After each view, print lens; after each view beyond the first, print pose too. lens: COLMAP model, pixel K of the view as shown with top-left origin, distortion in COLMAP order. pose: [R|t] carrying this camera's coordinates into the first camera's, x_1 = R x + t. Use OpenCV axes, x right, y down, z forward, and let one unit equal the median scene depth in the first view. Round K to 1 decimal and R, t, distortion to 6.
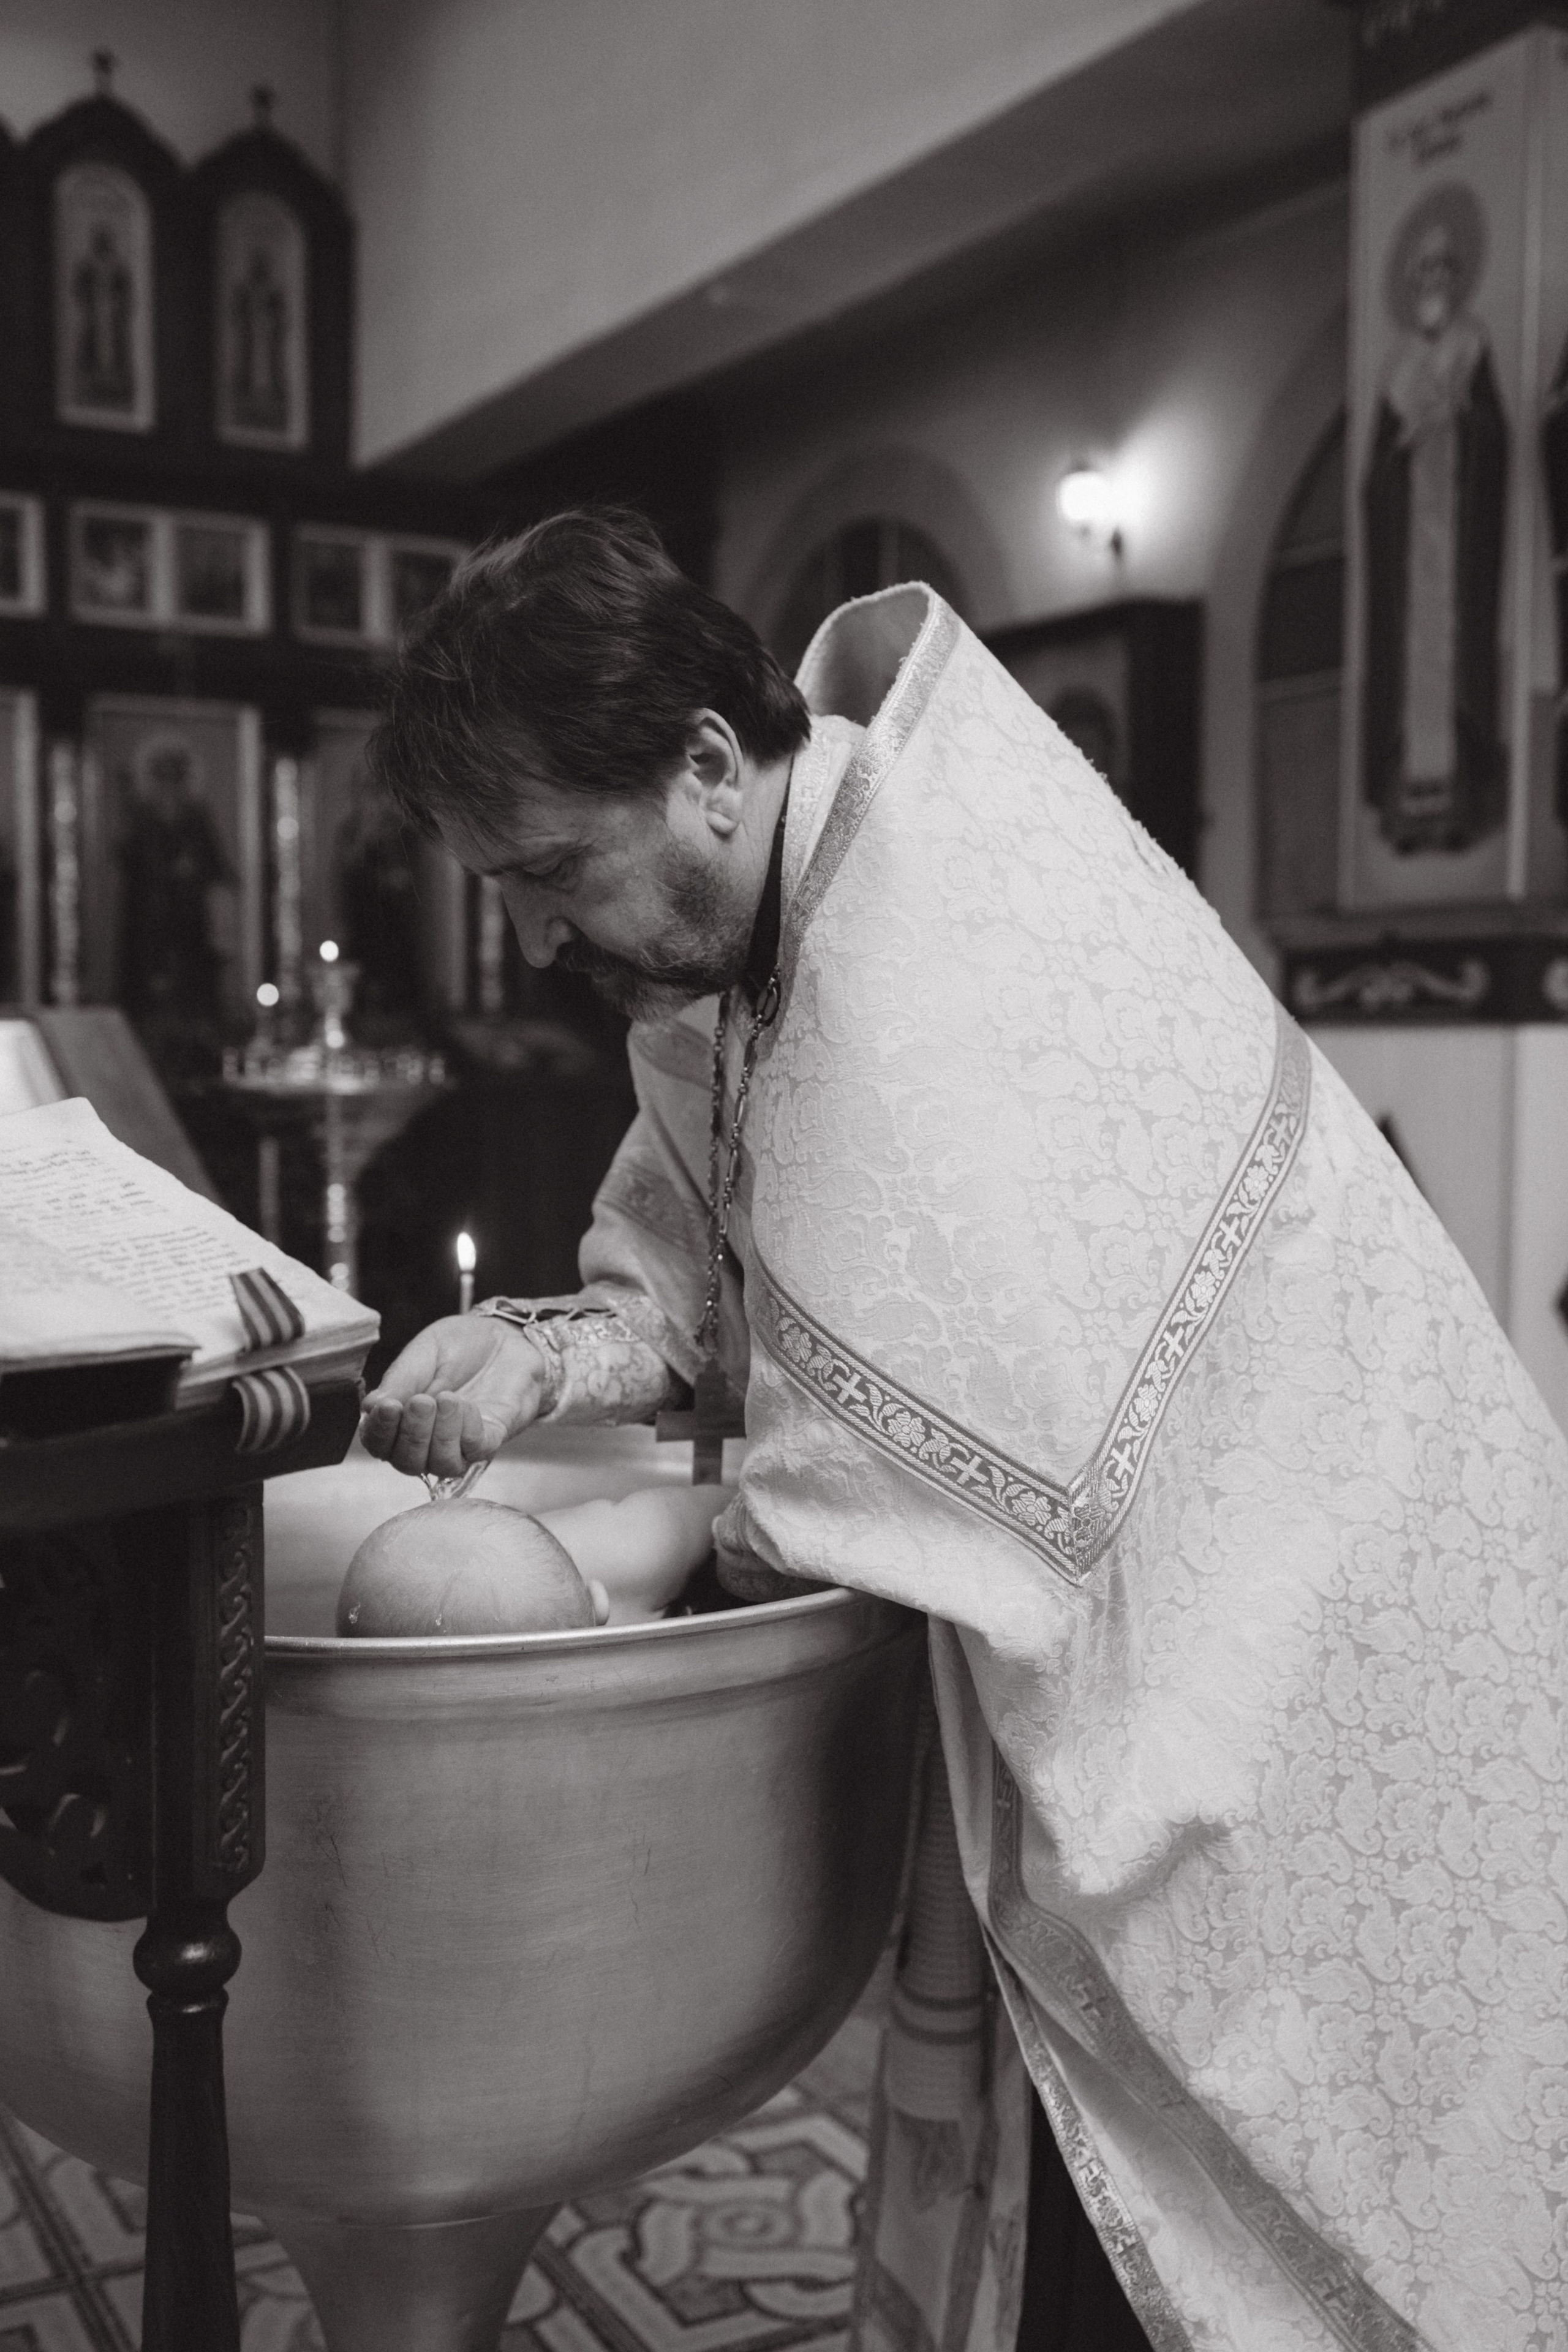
lens RADIAL K [[2463.0, 0, 789.1], [0, 2463.0, 1204.6], [0, 0, 1]] dist [0.017054, 0.001358]
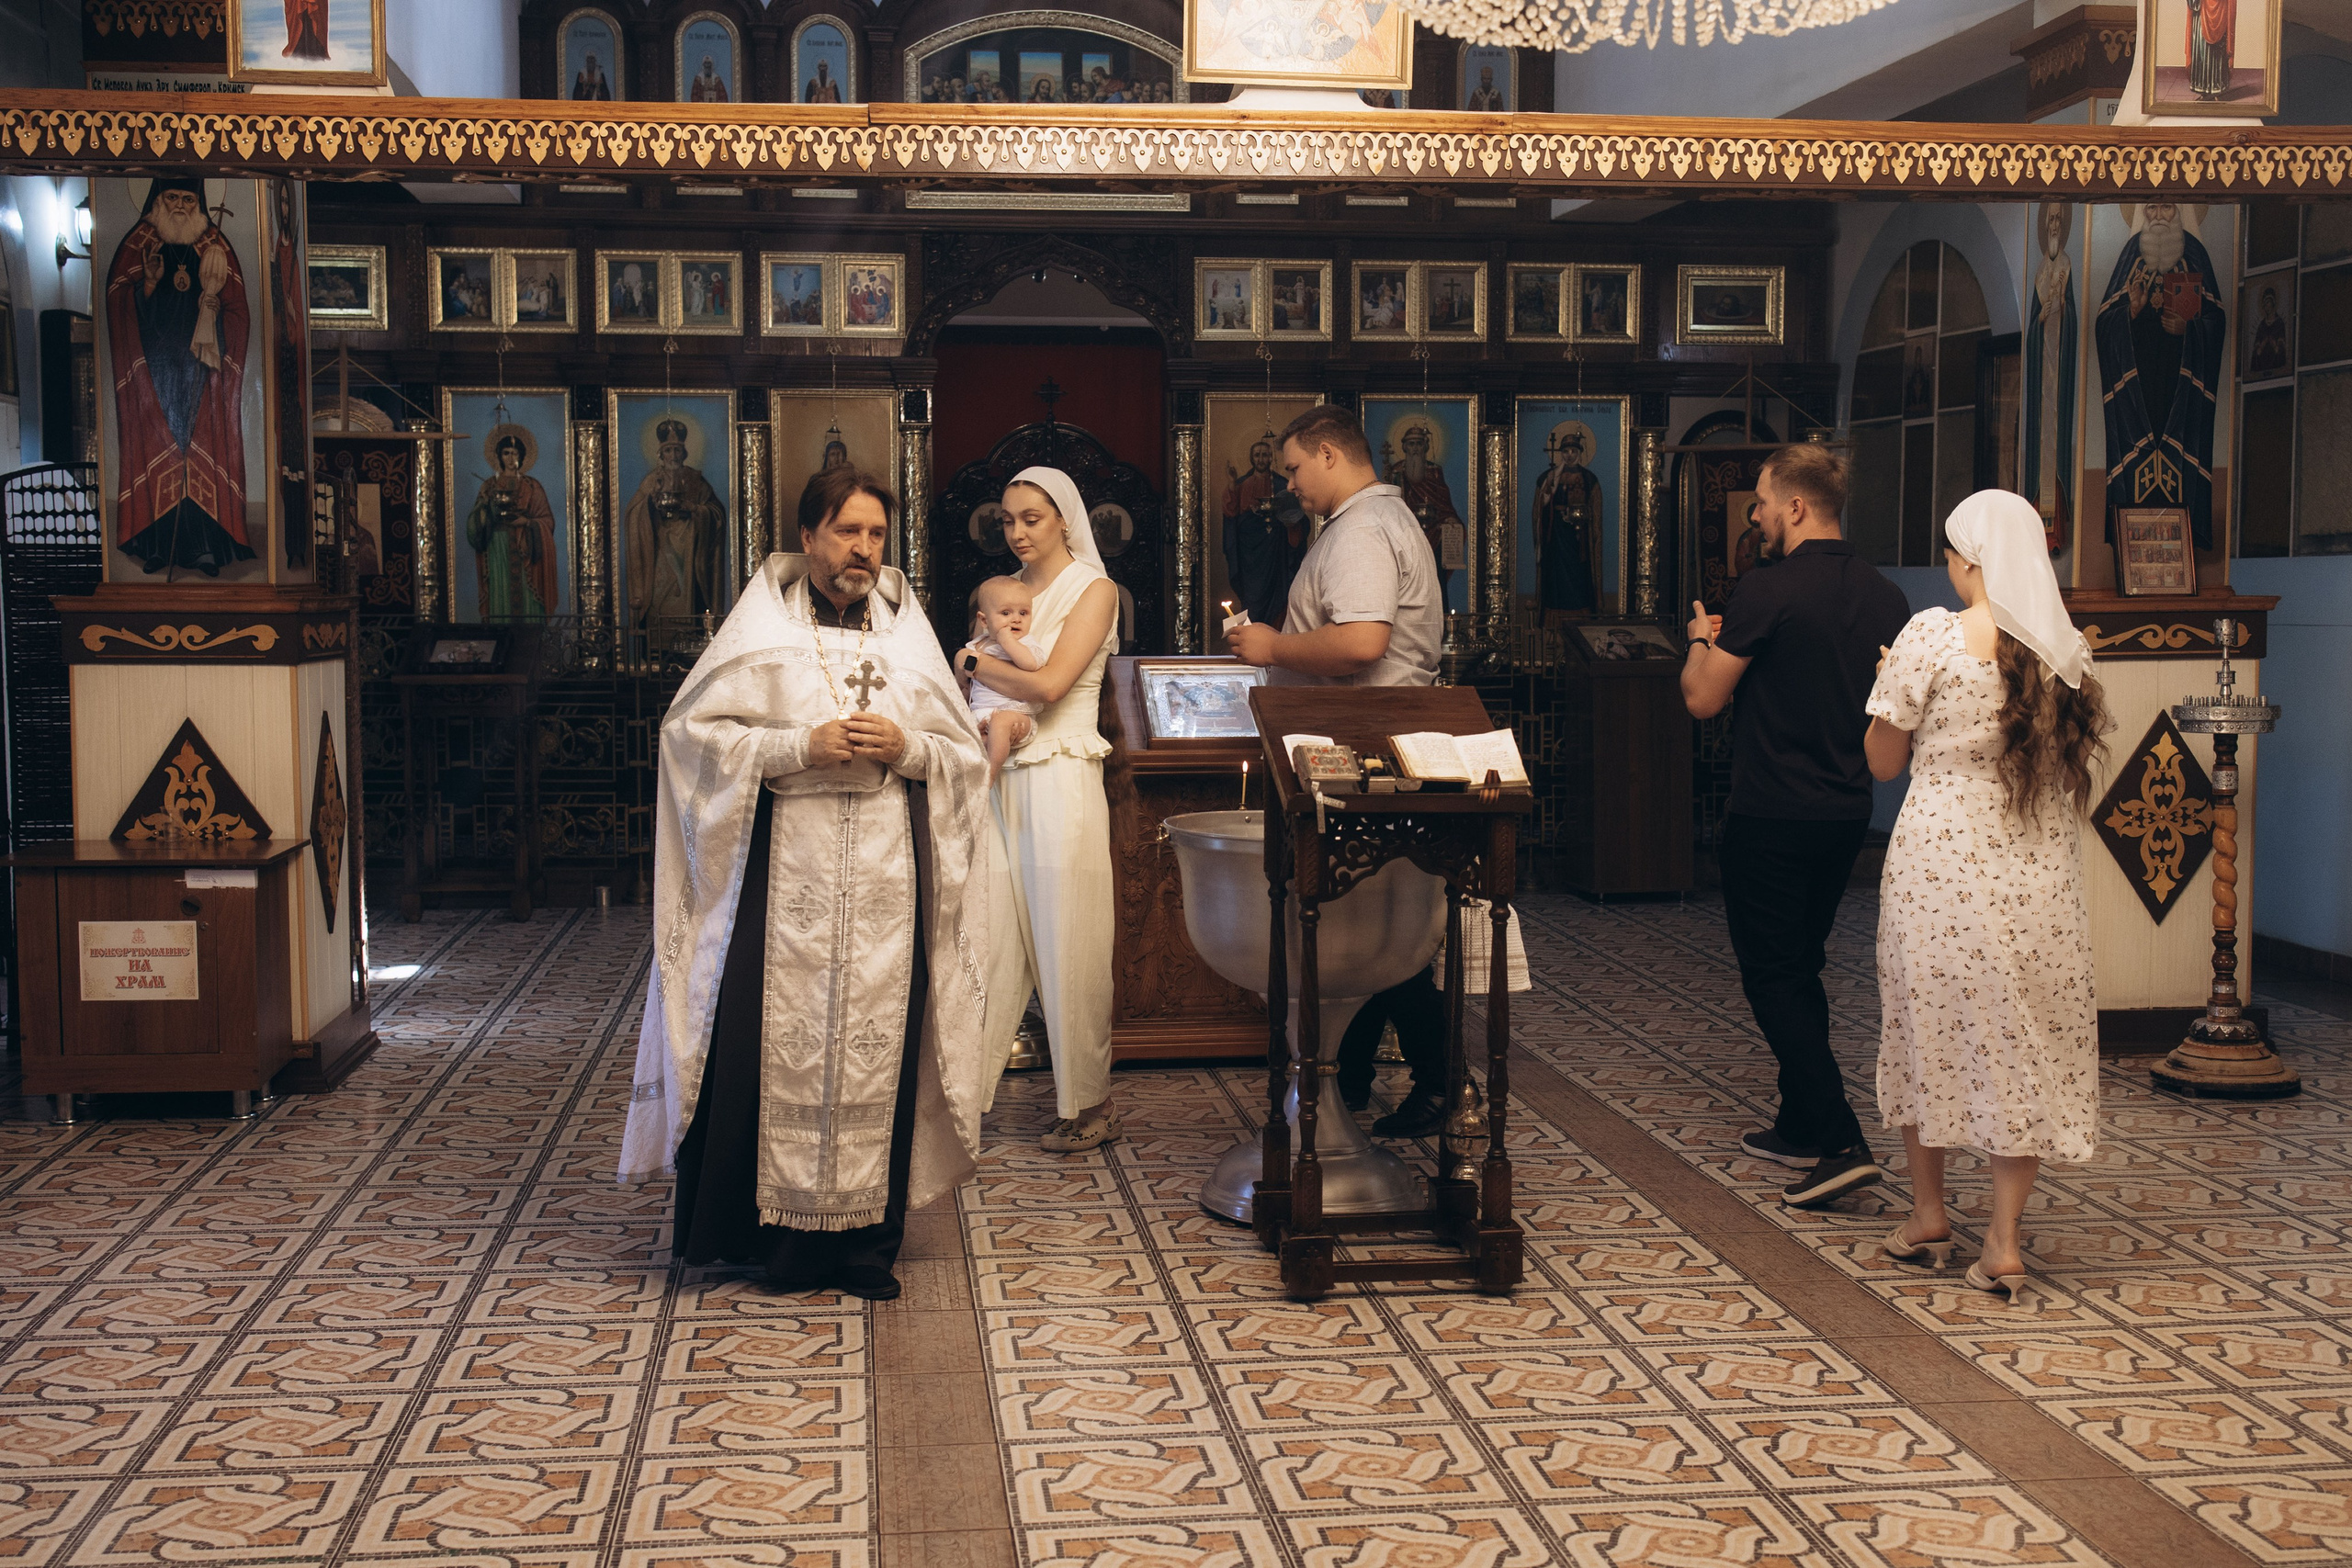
lens RADIAL K [[2735.4, 0, 1172.3], [0, 2735.4, 782.4], [0, 0, 1]] dist [0.012159, -0.050194]
pose [[0.927705, 0.022415, -0.372640, 0.212292], [-0.017904, 0.999719, 0.015562, -0.002153], [0.372883, -0.007765, 0.927846, -0.521156]]
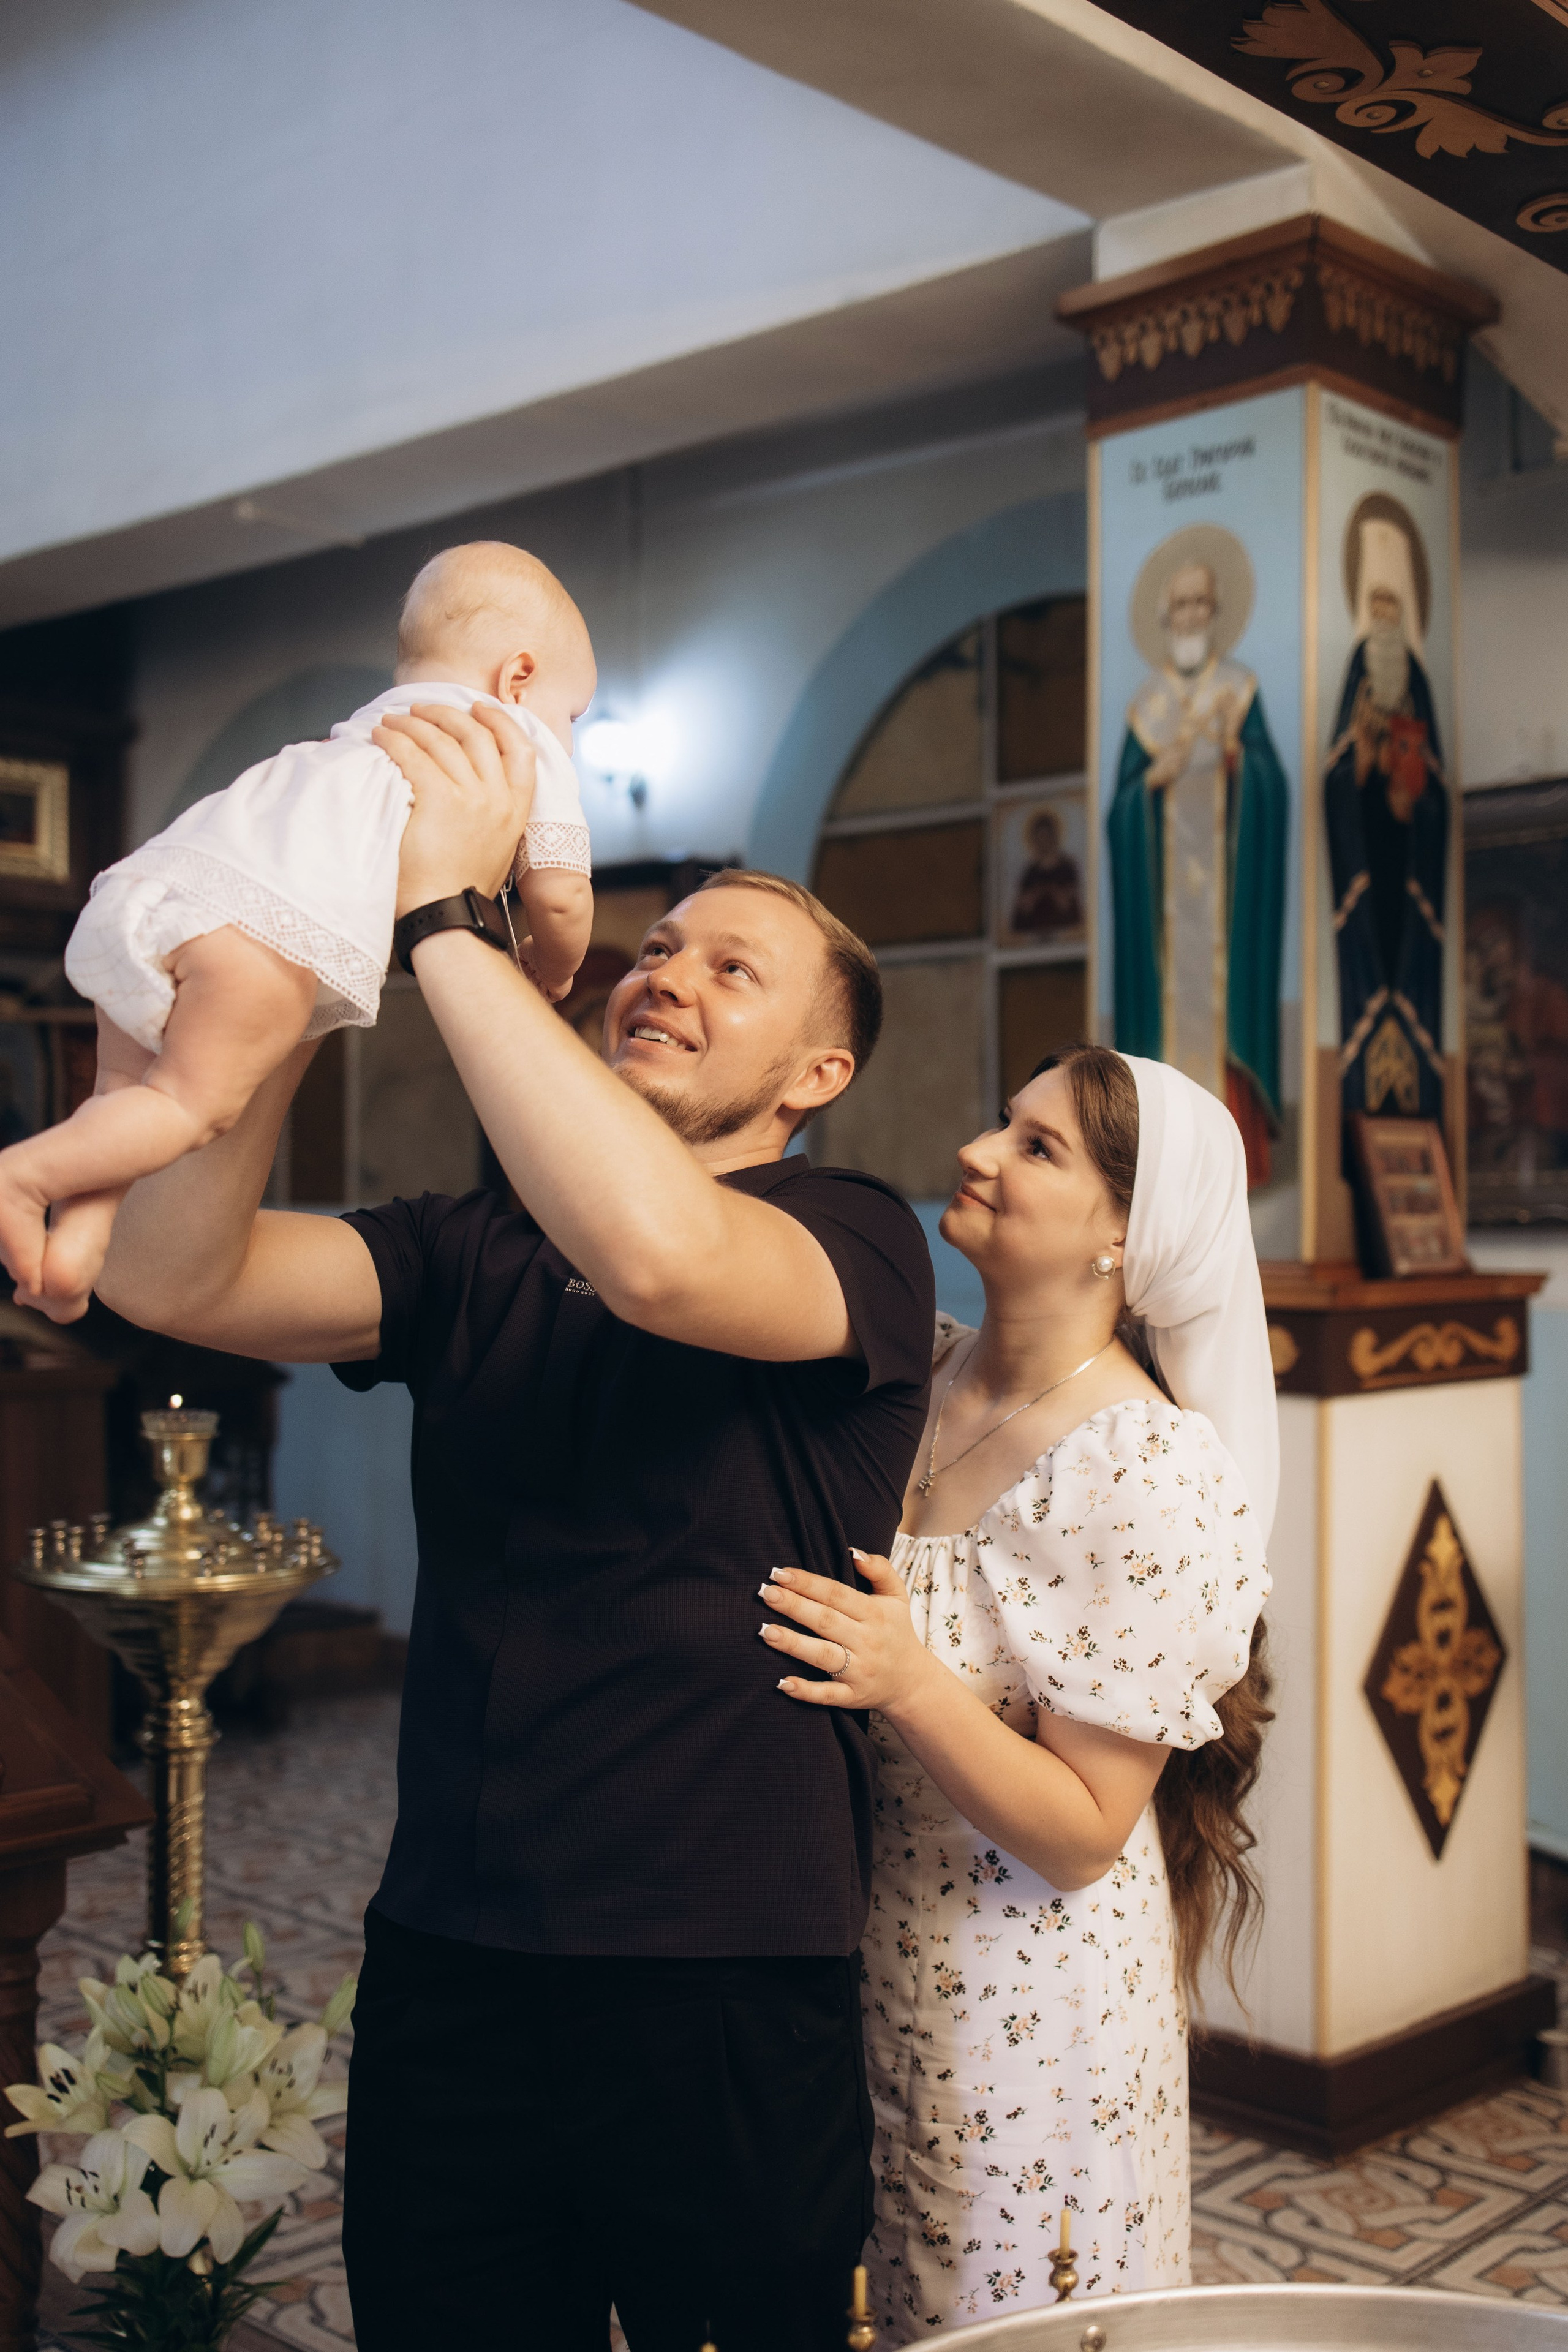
lens RADIAL K [[2536.5, 0, 782.5], [0, 2536.5, 1181.0], [0, 0, 1]] dist [0.014242, 0.022079]
pose [[0.946835, -0.000327, 0.321720, -0.108784], [0.023271, 0.997450, -0.067474, -0.046370], [-0.320878, 0.071373, 0.944427, 0.064759]]
